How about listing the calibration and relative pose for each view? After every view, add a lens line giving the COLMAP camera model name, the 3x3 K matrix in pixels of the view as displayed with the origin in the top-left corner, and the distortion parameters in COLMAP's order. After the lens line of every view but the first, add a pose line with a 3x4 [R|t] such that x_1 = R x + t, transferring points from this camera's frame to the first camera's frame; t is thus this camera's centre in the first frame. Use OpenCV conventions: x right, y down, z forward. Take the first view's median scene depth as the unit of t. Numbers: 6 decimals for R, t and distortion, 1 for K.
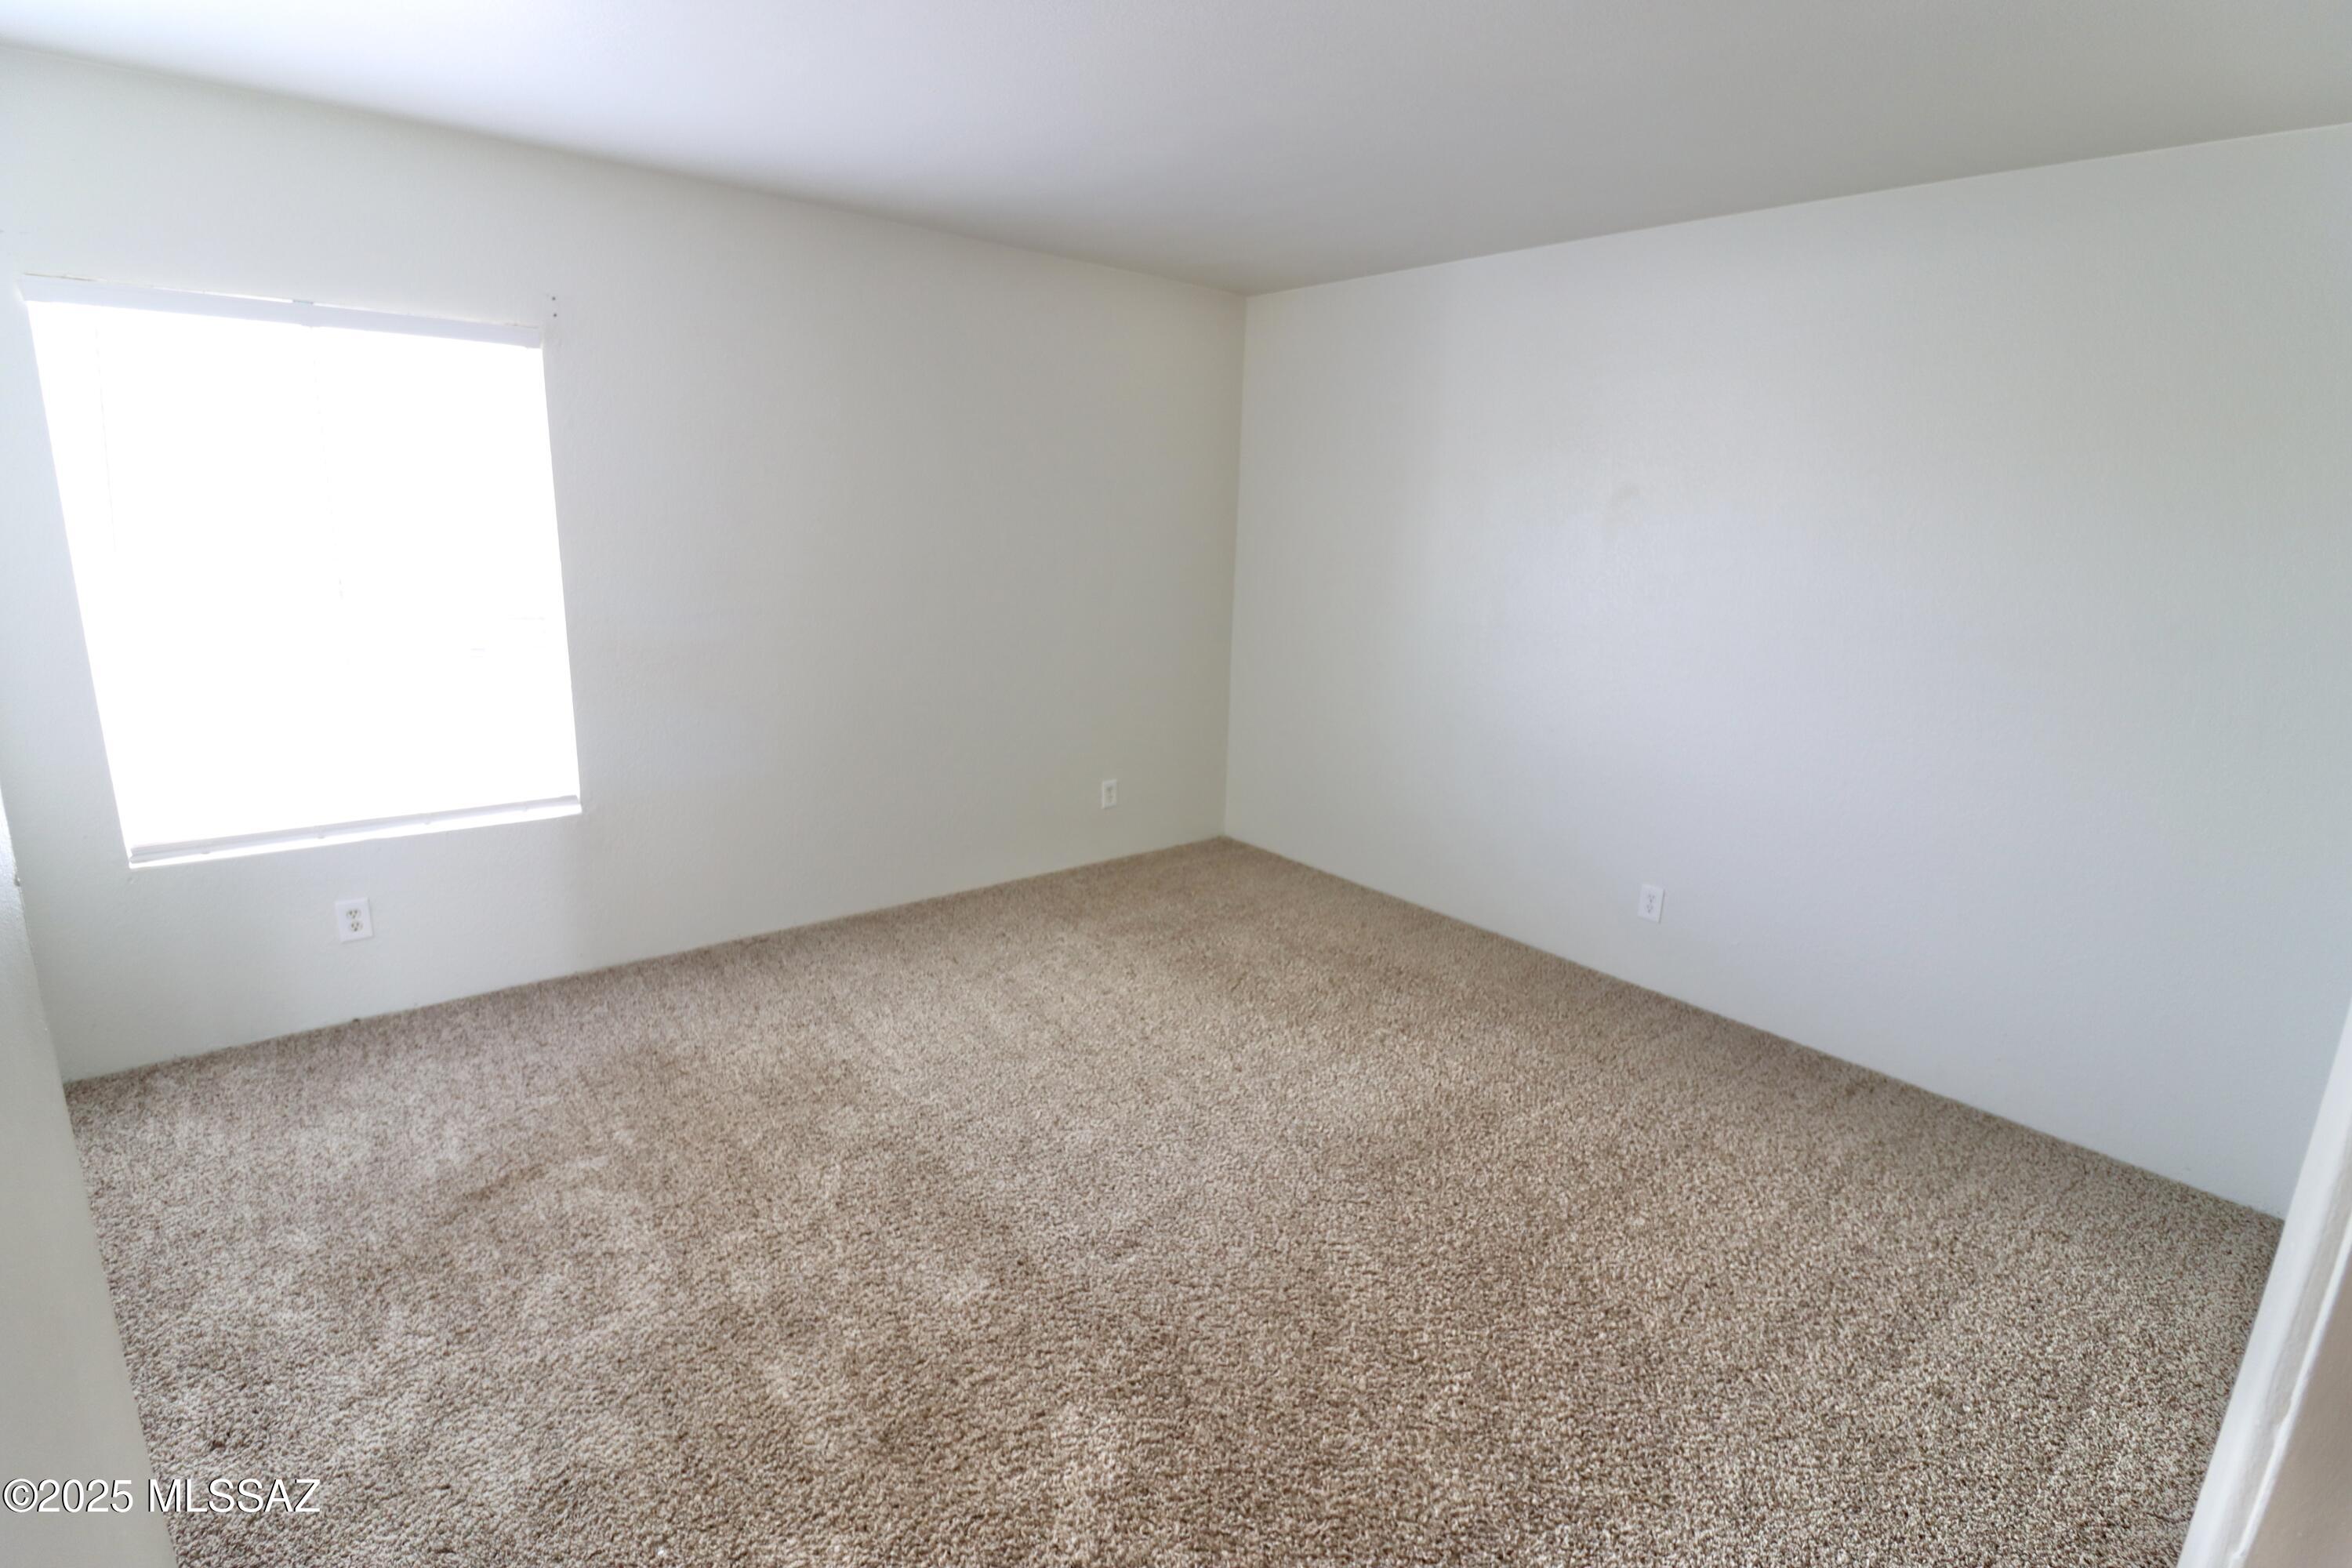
lens RADIAL K [[1090.9, 0, 1178.6], [0, 1090.9, 752.2], [0, 0, 1]] dist [-0.001455, -0.011669]
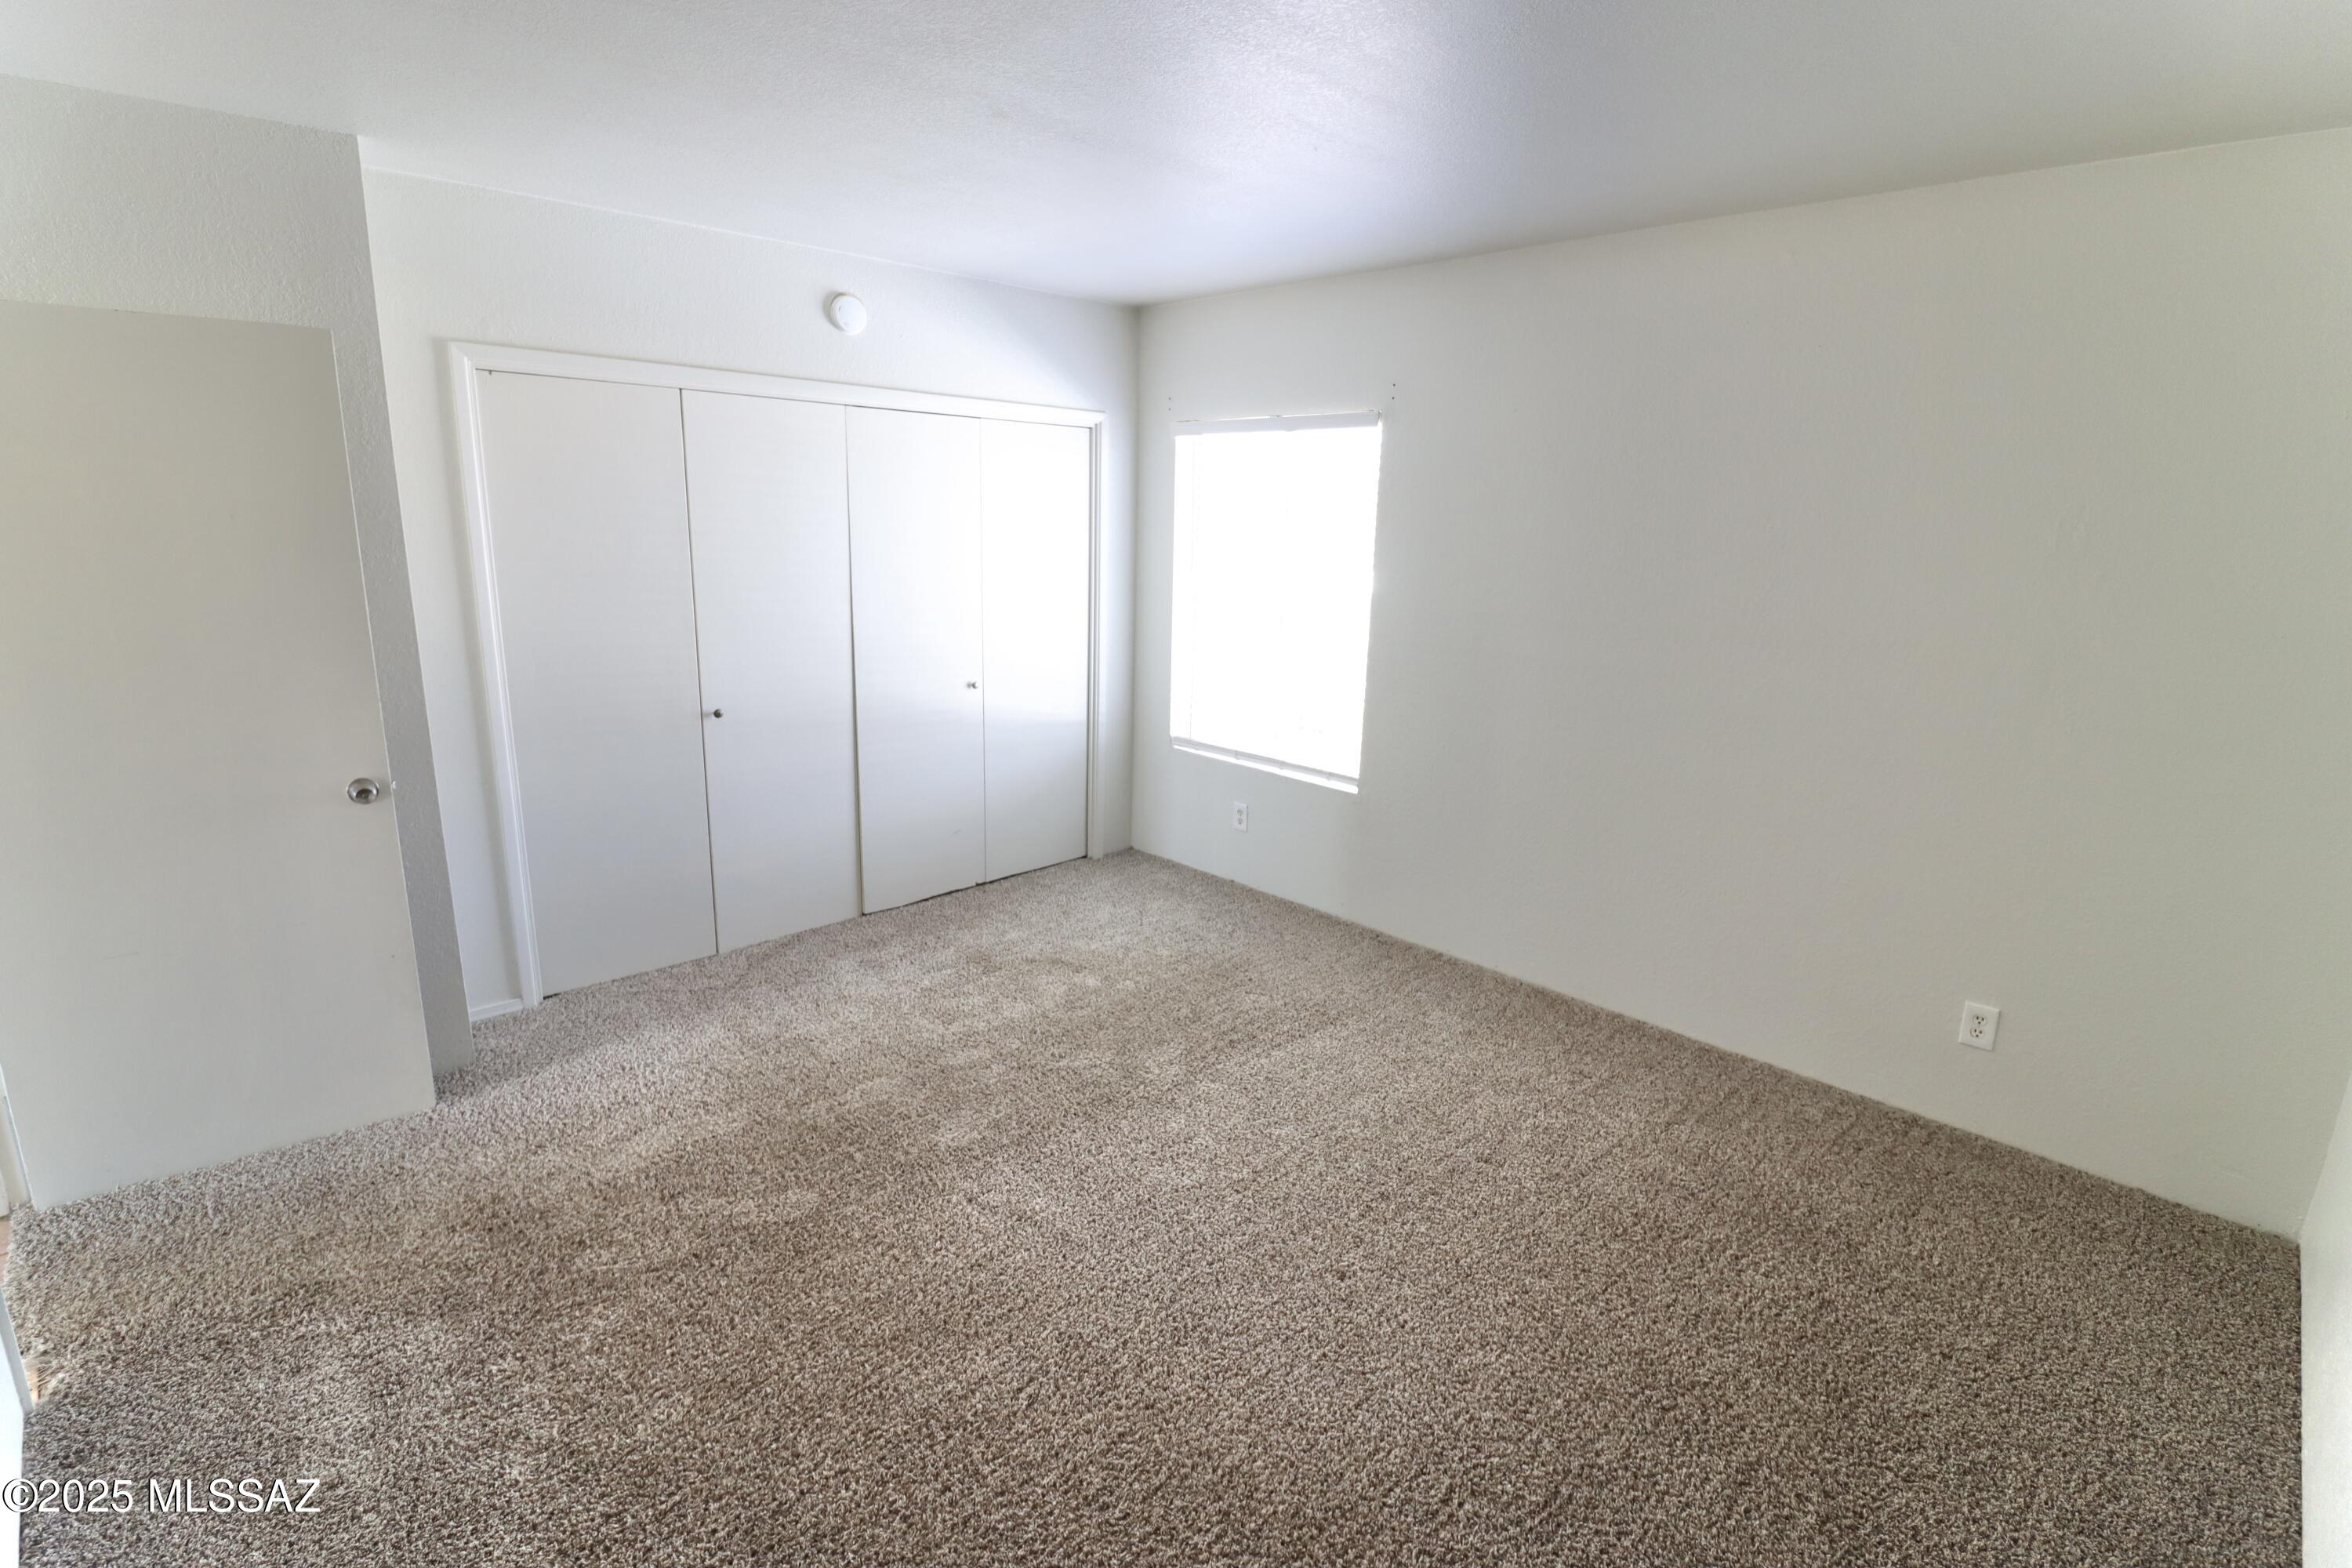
lens RADIAL K [[1059.9, 0, 1174.0], [0, 1059.9, 743.6], [0, 0, 1]] dist [-0.000922, -0.000063]
pose [[0.097306, 0.169414, -0.980730, 0.668926], [-0.242400, 0.959766, 0.141742, -0.131477], [0.965284, 0.223937, 0.134457, 0.682174]]
